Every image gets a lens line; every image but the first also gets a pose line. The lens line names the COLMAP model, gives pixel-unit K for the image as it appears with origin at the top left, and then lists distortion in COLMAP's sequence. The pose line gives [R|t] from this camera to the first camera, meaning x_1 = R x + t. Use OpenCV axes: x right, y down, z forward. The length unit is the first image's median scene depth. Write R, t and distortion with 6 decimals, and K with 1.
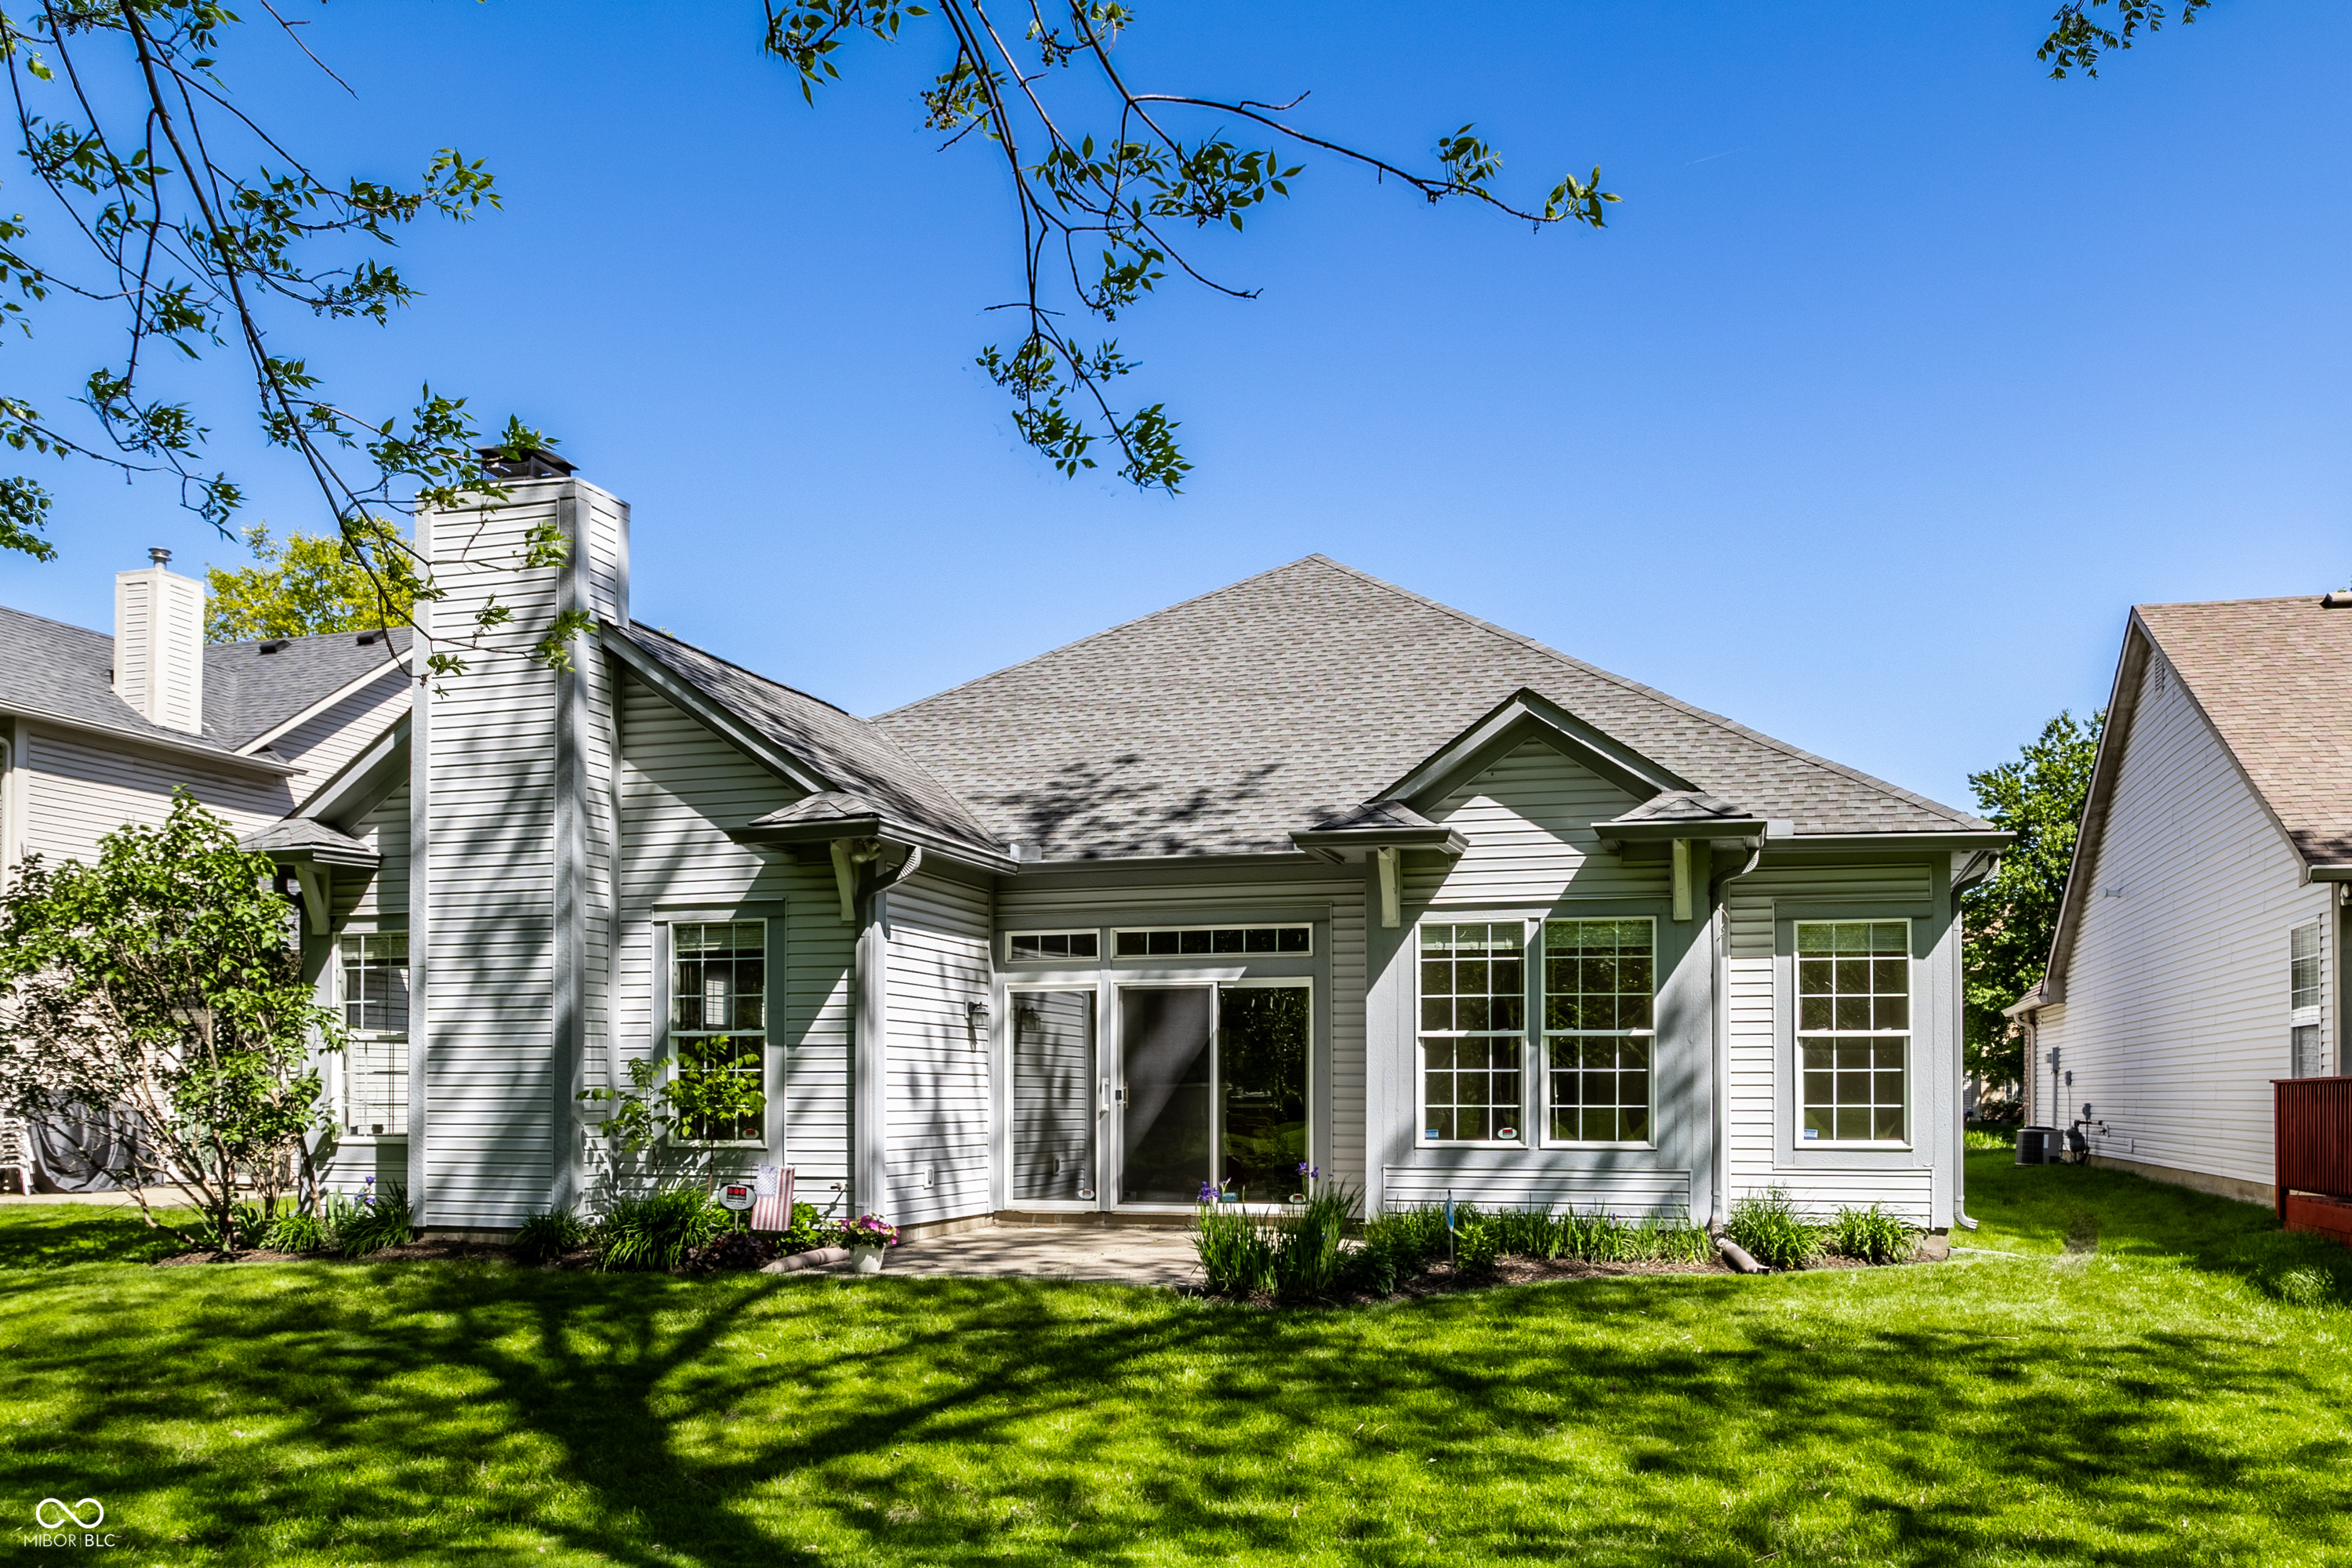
lens RADIAL K [[1534.2, 0, 1178.5], [0, 1534.2, 1082.2], [0, 0, 1]] dist [-0.031564, 0.001786]
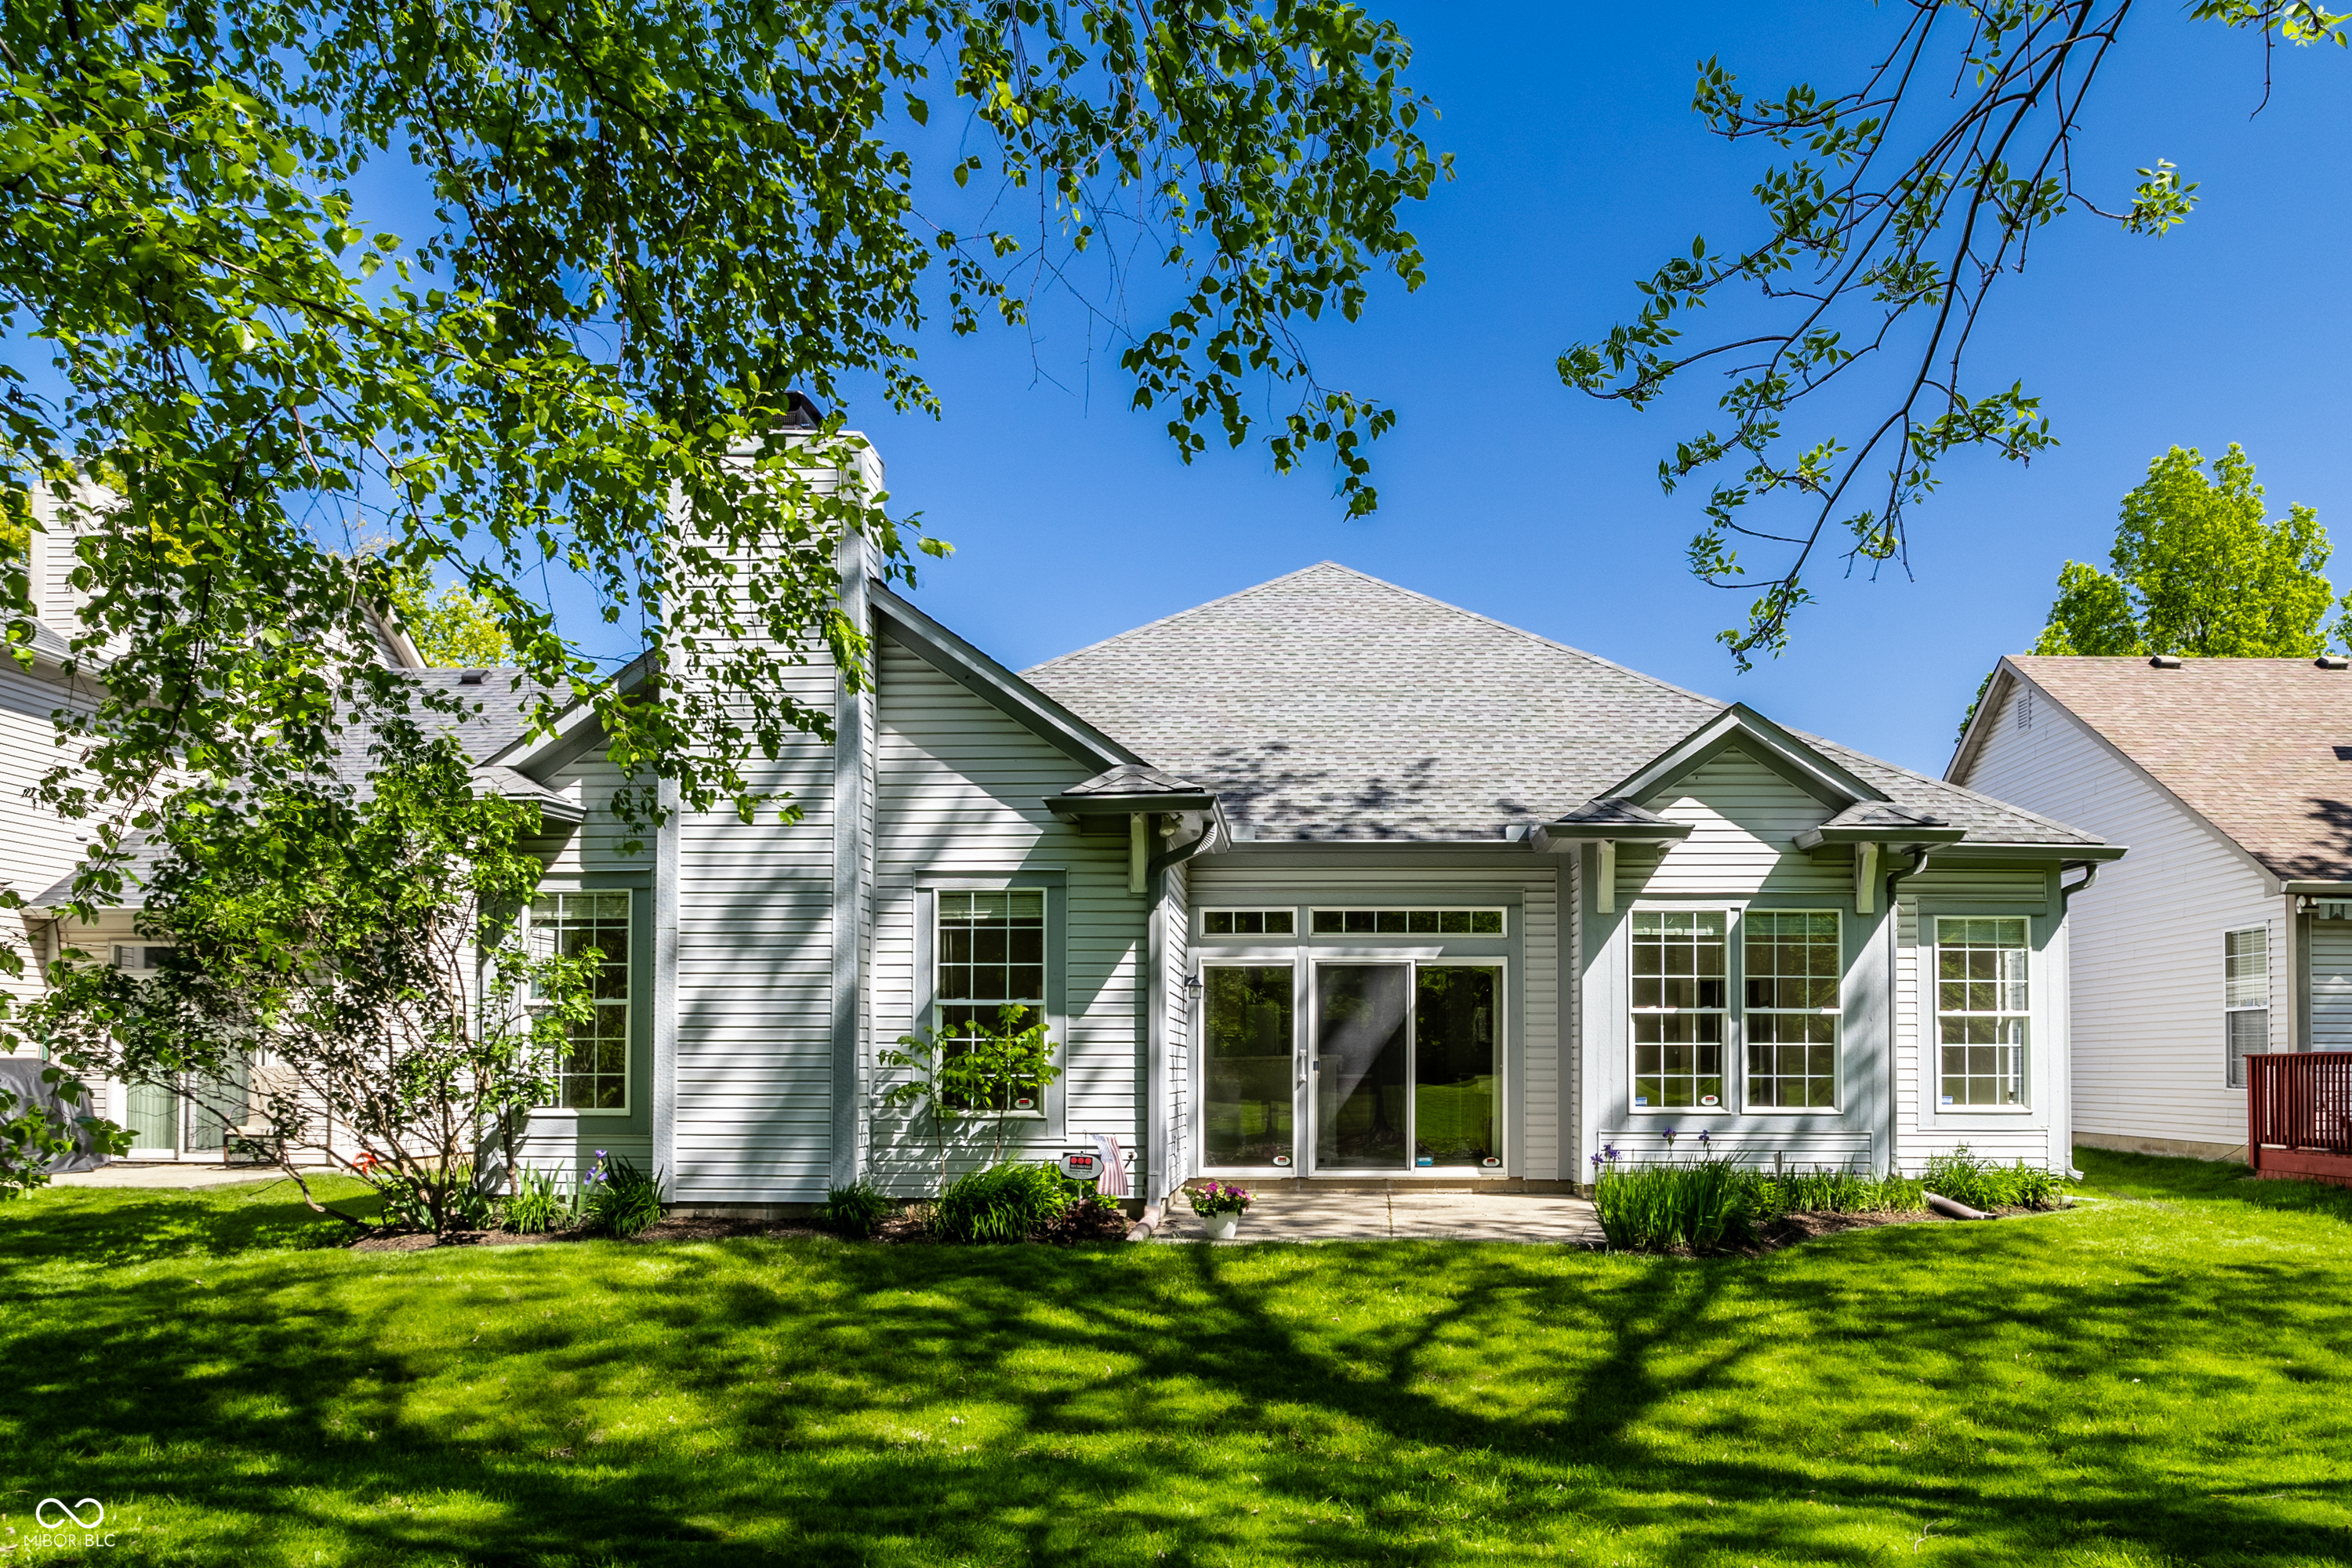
lens RADIAL K [[1456.8, 0, 1170.6], [0, 1456.8, 1035.8], [0, 0, 1]] dist [-0.050592, 0.032729]
pose [[0.977022, 0.006481, 0.213040, -0.392064], [-0.003315, 0.999879, -0.015216, 0.003688], [-0.213113, 0.014160, 0.976925, 0.054894]]
